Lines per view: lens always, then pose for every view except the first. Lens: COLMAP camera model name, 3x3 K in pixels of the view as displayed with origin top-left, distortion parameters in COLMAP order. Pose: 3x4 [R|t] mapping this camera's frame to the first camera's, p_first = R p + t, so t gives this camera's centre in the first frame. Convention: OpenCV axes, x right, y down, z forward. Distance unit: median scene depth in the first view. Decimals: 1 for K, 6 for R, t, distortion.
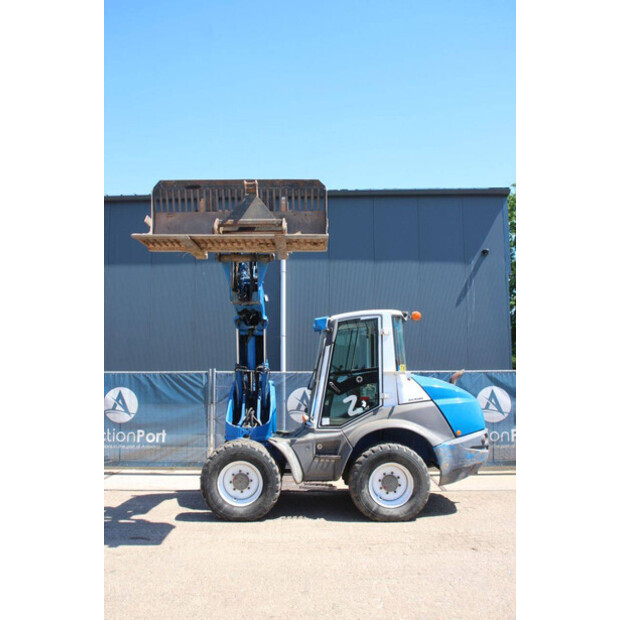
lens RADIAL K [[582.9, 0, 307.4], [0, 582.9, 332.7], [0, 0, 1]] dist [-0.073014, -0.003162]
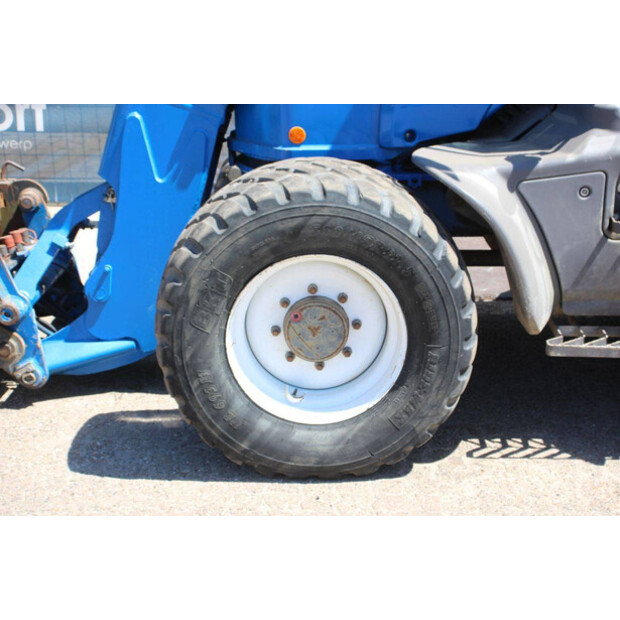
lens RADIAL K [[1084.0, 0, 309.5], [0, 1084.0, 309.7], [0, 0, 1]] dist [0.020841, 0.003720]
pose [[0.999149, 0.001793, -0.041209, -0.096238], [0.014274, 0.922303, 0.386203, 0.064754], [0.038699, -0.386463, 0.921493, 0.553532]]
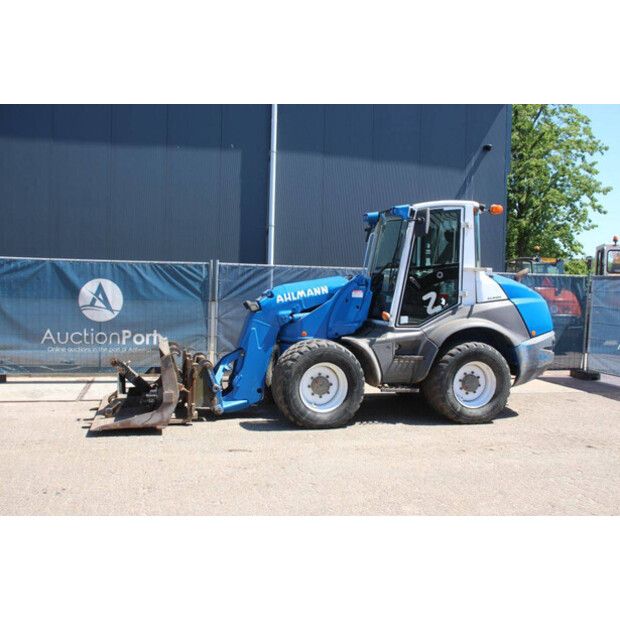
lens RADIAL K [[637.5, 0, 310.0], [0, 637.5, 310.0], [0, 0, 1]] dist [-0.054571, -0.004300]
pose [[0.968188, 0.014899, 0.249779, -0.370260], [-0.045618, 0.992007, 0.117651, 0.025944], [-0.246029, -0.125303, 0.961129, 0.071558]]
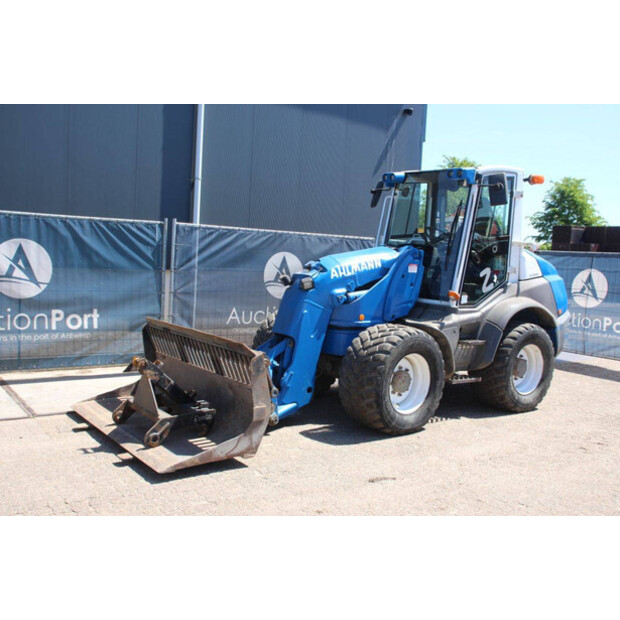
lens RADIAL K [[626.1, 0, 310.0], [0, 626.1, 310.0], [0, 0, 1]] dist [-0.062673, 0.022800]
pose [[0.798406, -0.010841, 0.602023, -0.669401], [-0.099699, 0.983656, 0.149935, 0.059715], [-0.593809, -0.179730, 0.784276, 0.453144]]
